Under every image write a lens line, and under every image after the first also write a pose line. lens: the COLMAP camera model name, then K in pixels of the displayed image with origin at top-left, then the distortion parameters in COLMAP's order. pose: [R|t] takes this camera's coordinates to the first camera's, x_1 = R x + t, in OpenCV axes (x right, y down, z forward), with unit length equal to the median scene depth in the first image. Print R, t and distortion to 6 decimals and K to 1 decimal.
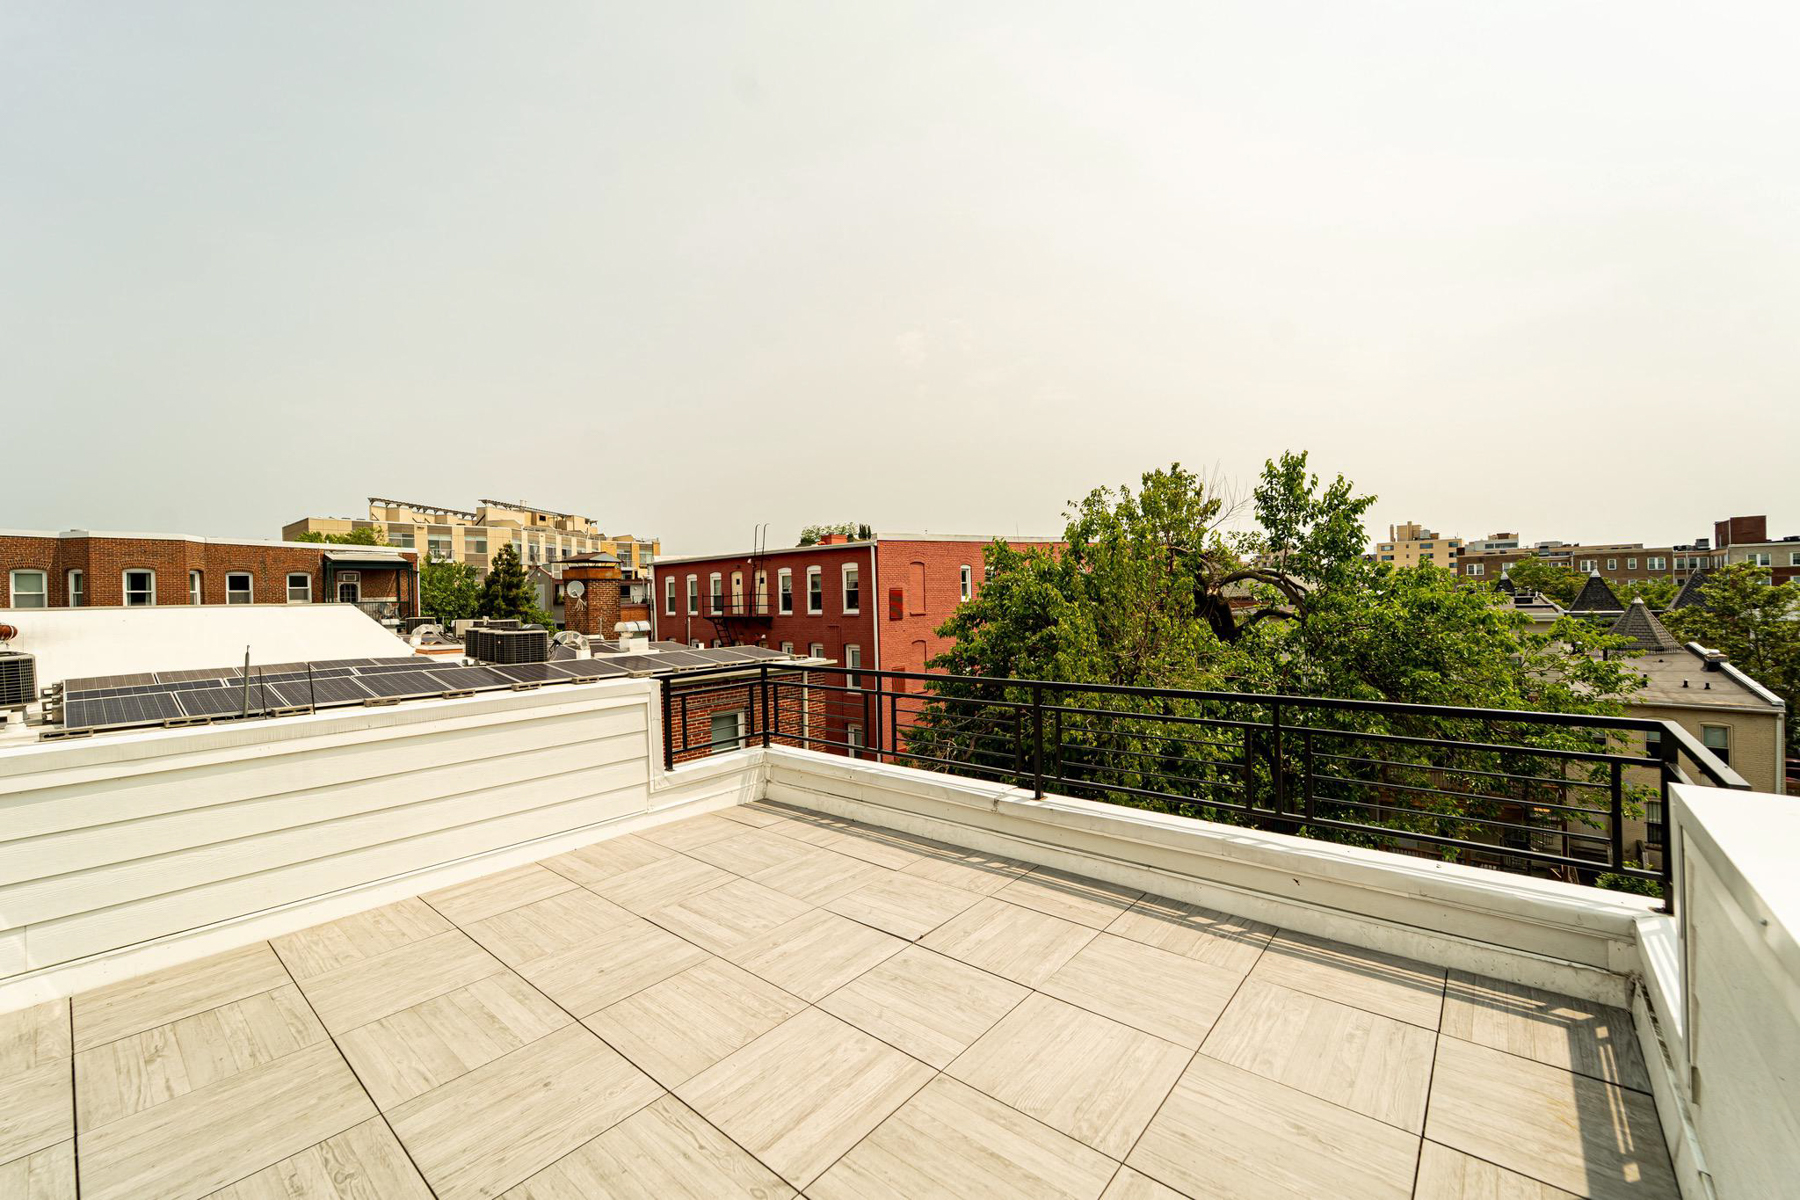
lens RADIAL K [[727.0, 0, 897.5], [0, 727.0, 599.0], [0, 0, 1]] dist [0.003679, -0.001583]
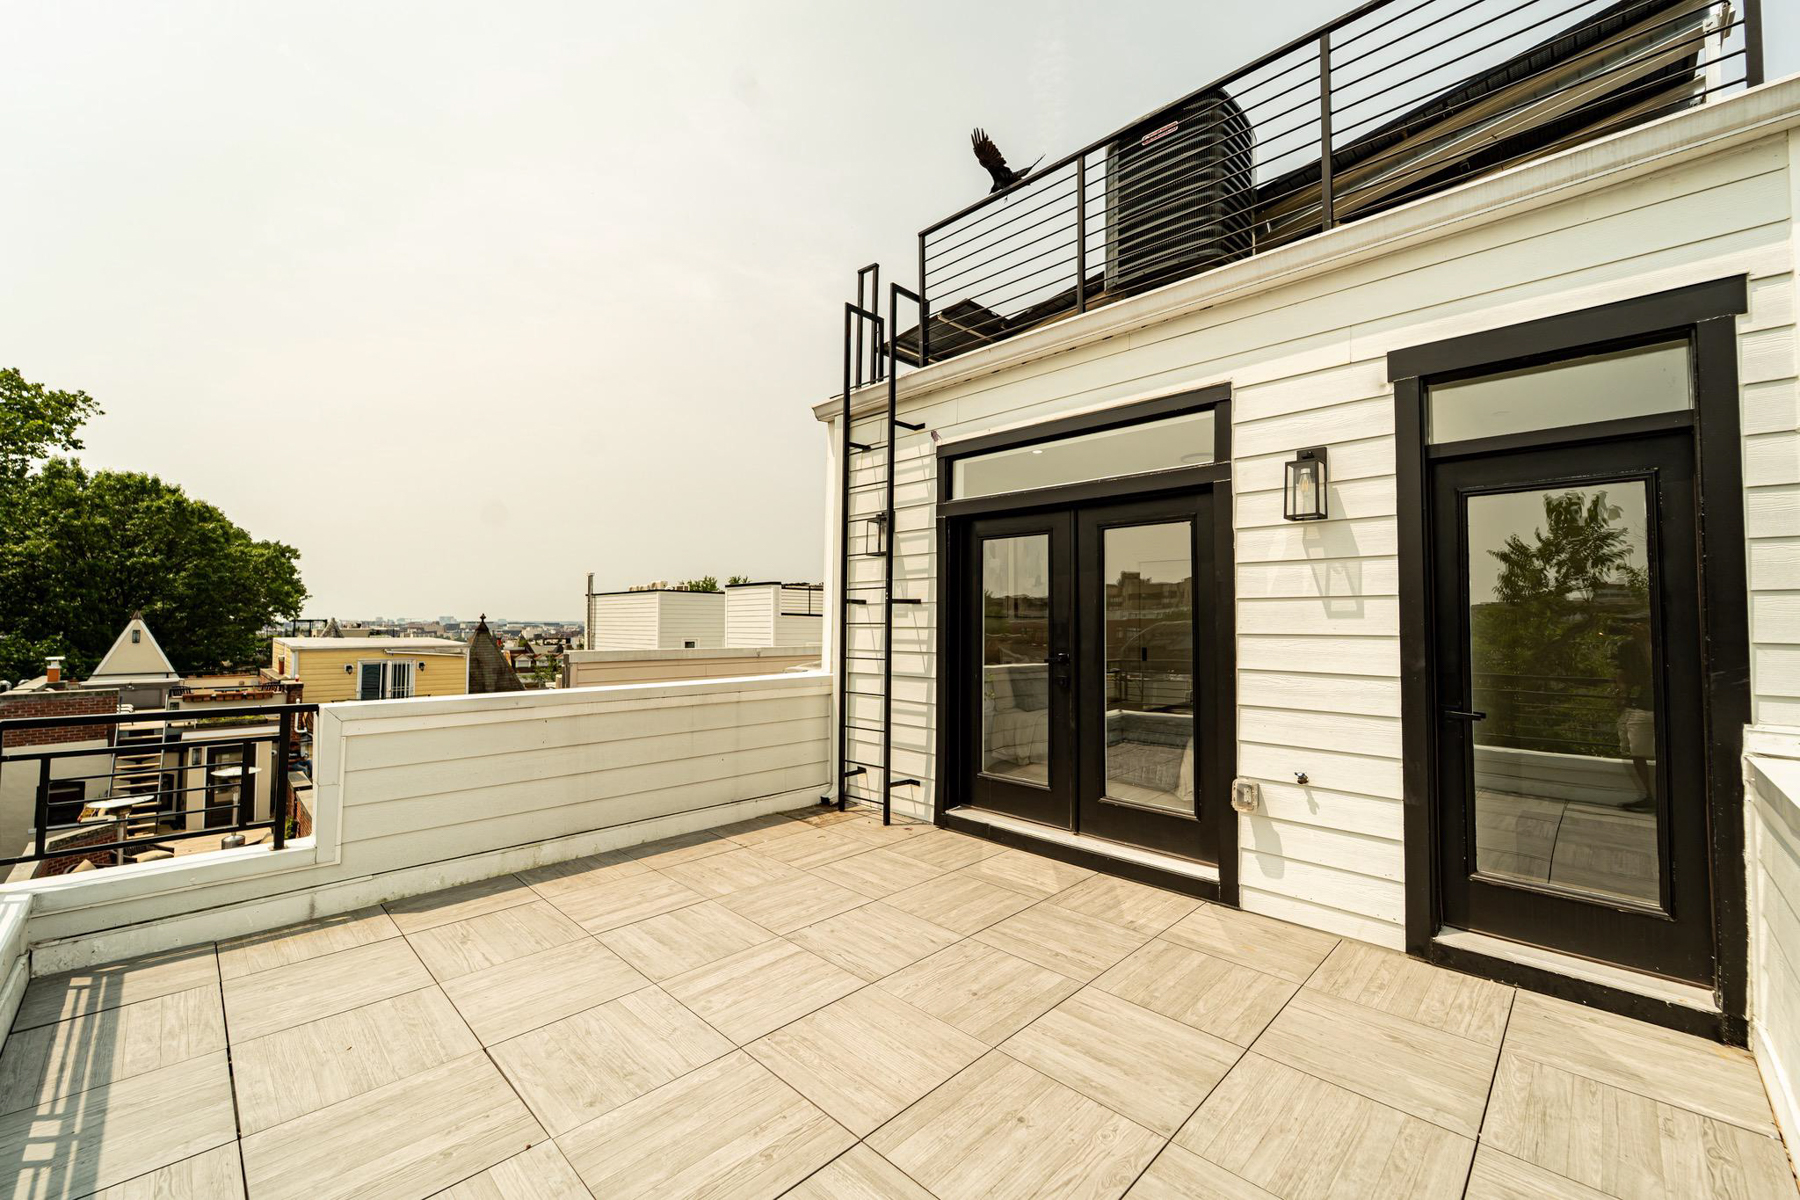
lens RADIAL K [[727.0, 0, 901.0], [0, 727.0, 598.7], [0, 0, 1]] dist [0.003679, -0.001583]
pose [[-0.997167, 0.021075, 0.072204, -0.418456], [0.018682, 0.999259, -0.033656, 0.044207], [-0.072860, -0.032212, -0.996822, 2.029064]]
